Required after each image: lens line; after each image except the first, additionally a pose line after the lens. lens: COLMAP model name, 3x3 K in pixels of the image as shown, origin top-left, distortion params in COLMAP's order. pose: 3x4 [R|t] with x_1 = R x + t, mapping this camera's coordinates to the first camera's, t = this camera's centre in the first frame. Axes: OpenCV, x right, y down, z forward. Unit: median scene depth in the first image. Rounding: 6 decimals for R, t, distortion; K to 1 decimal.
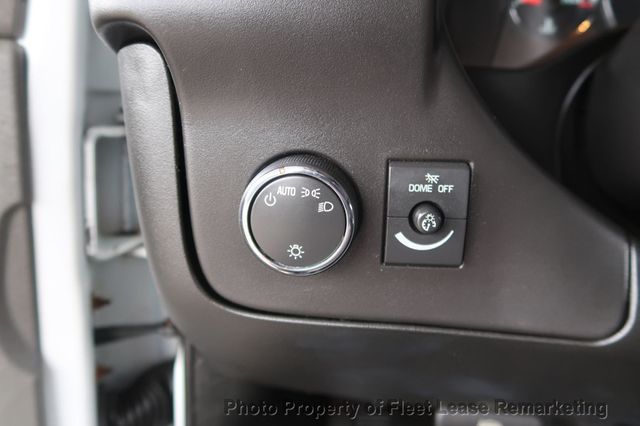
lens RADIAL K [[441.5, 0, 318.6], [0, 441.5, 213.2], [0, 0, 1]] dist [-0.025031, 0.007845]
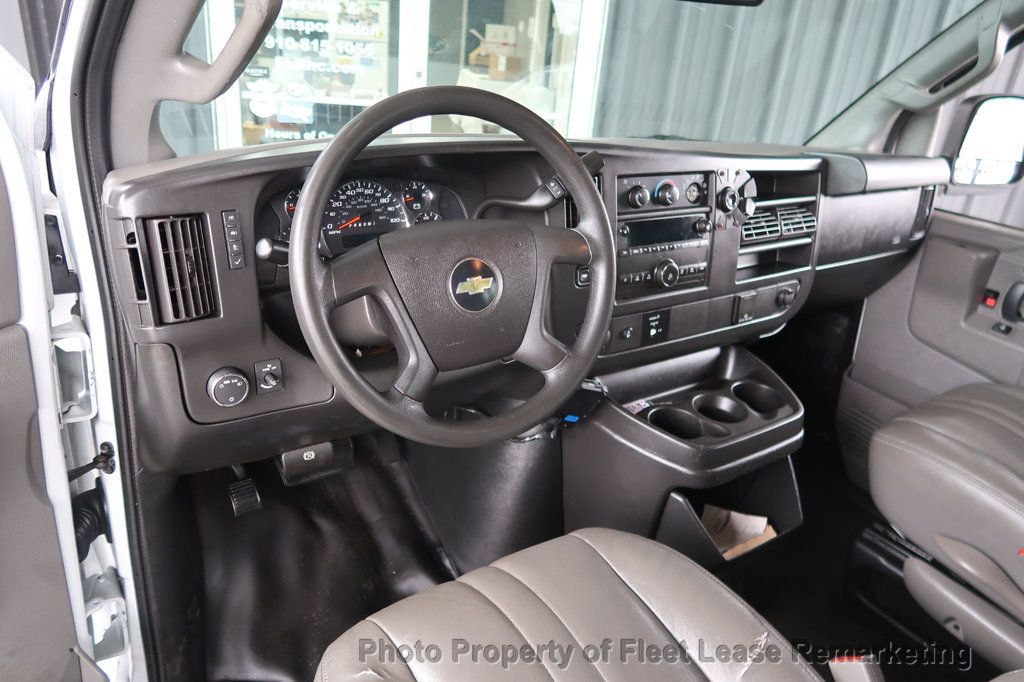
lens RADIAL K [[706.4, 0, 511.9], [0, 706.4, 342.5], [0, 0, 1]] dist [-0.025031, 0.007845]
pose [[0.773264, -0.217065, 0.595774, -1.337039], [0.122785, 0.973055, 0.195159, -0.989205], [-0.622083, -0.077757, 0.779081, -3.908698]]
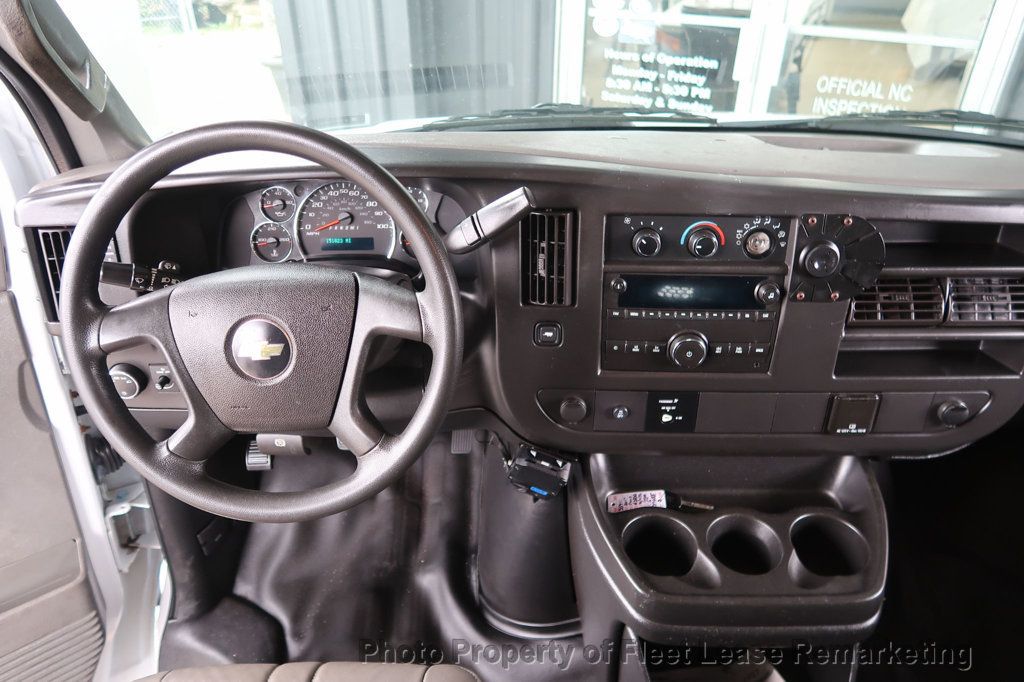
lens RADIAL K [[706.4, 0, 511.5], [0, 706.4, 339.6], [0, 0, 1]] dist [-0.025031, 0.007845]
pose [[0.996338, -0.061253, 0.059658, 2.503644], [0.042729, 0.961032, 0.273116, -1.587286], [-0.074063, -0.269566, 0.960130, -4.099226]]
